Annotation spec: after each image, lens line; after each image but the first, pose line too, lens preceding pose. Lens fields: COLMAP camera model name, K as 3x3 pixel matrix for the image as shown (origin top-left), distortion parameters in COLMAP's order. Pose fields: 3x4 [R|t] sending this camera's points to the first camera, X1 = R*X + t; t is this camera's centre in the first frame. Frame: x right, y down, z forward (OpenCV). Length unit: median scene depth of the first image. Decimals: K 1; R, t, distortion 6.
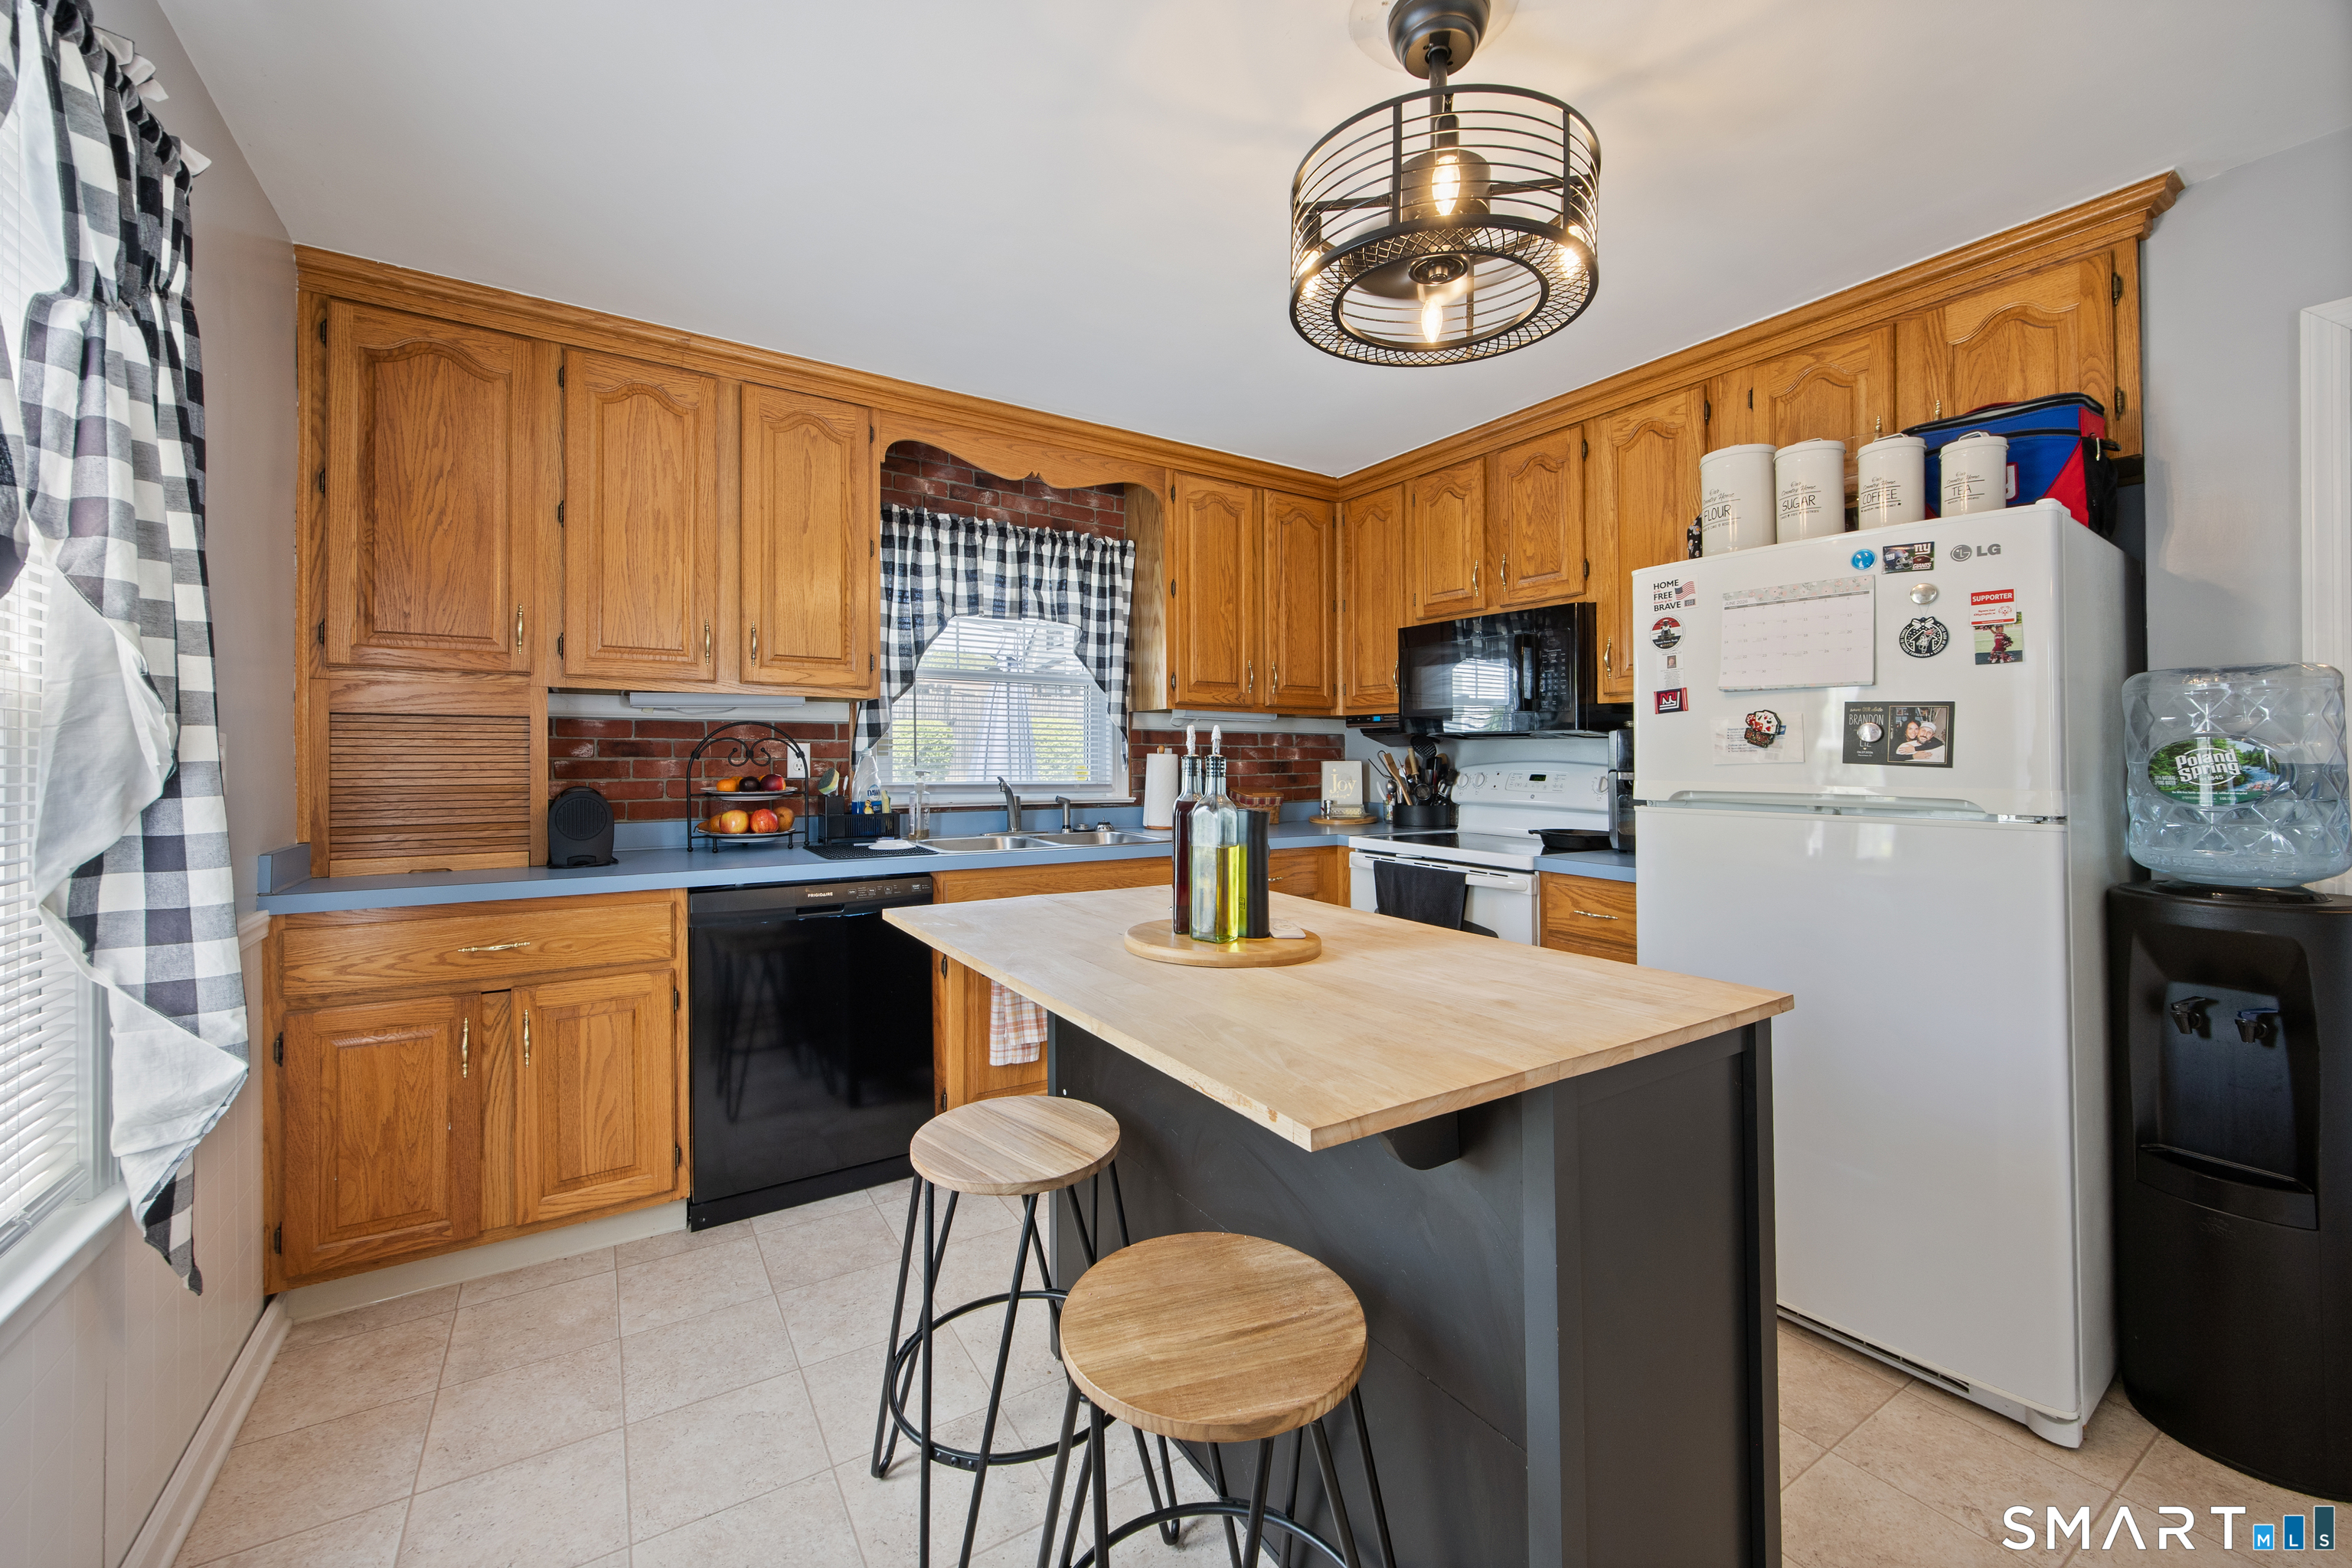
lens RADIAL K [[929.4, 0, 1167.0], [0, 929.4, 751.6], [0, 0, 1]] dist [-0.000555, -0.000014]
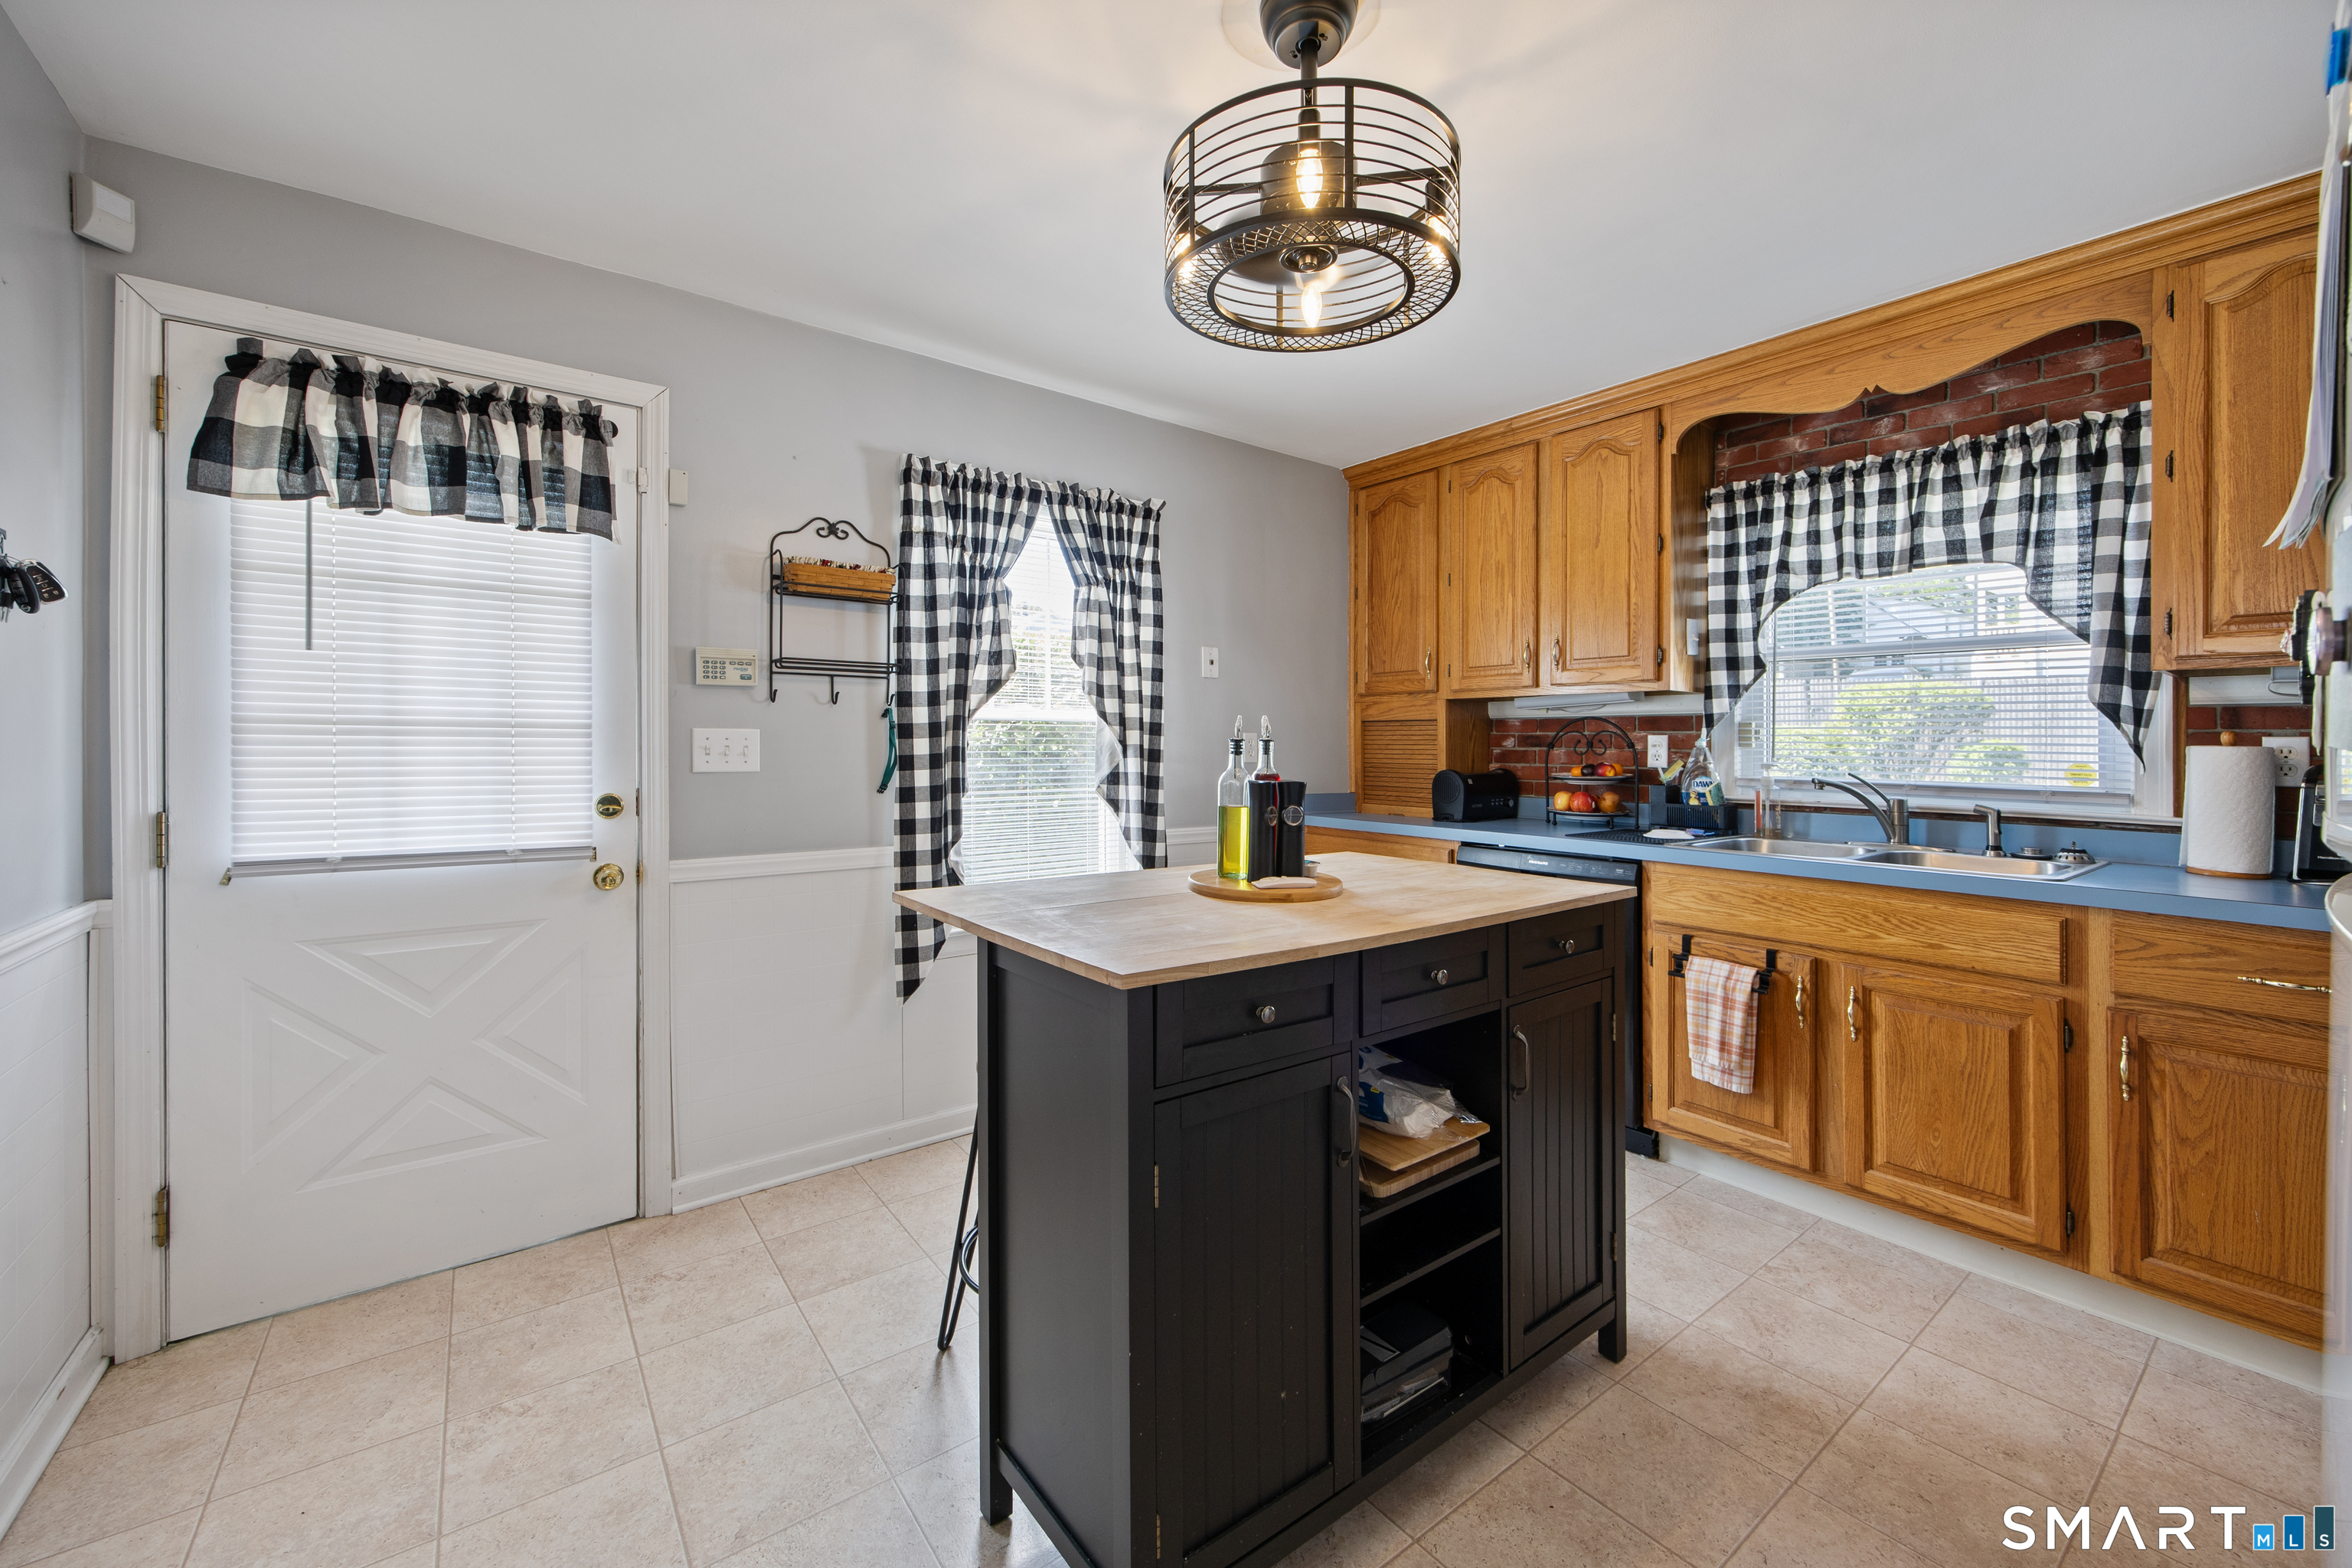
lens RADIAL K [[929.4, 0, 1167.0], [0, 929.4, 751.6], [0, 0, 1]] dist [-0.000555, -0.000014]
pose [[0.080172, 0.005520, -0.996766, 0.646448], [-0.002928, 0.999982, 0.005302, 0.006032], [0.996777, 0.002493, 0.080186, 0.369601]]
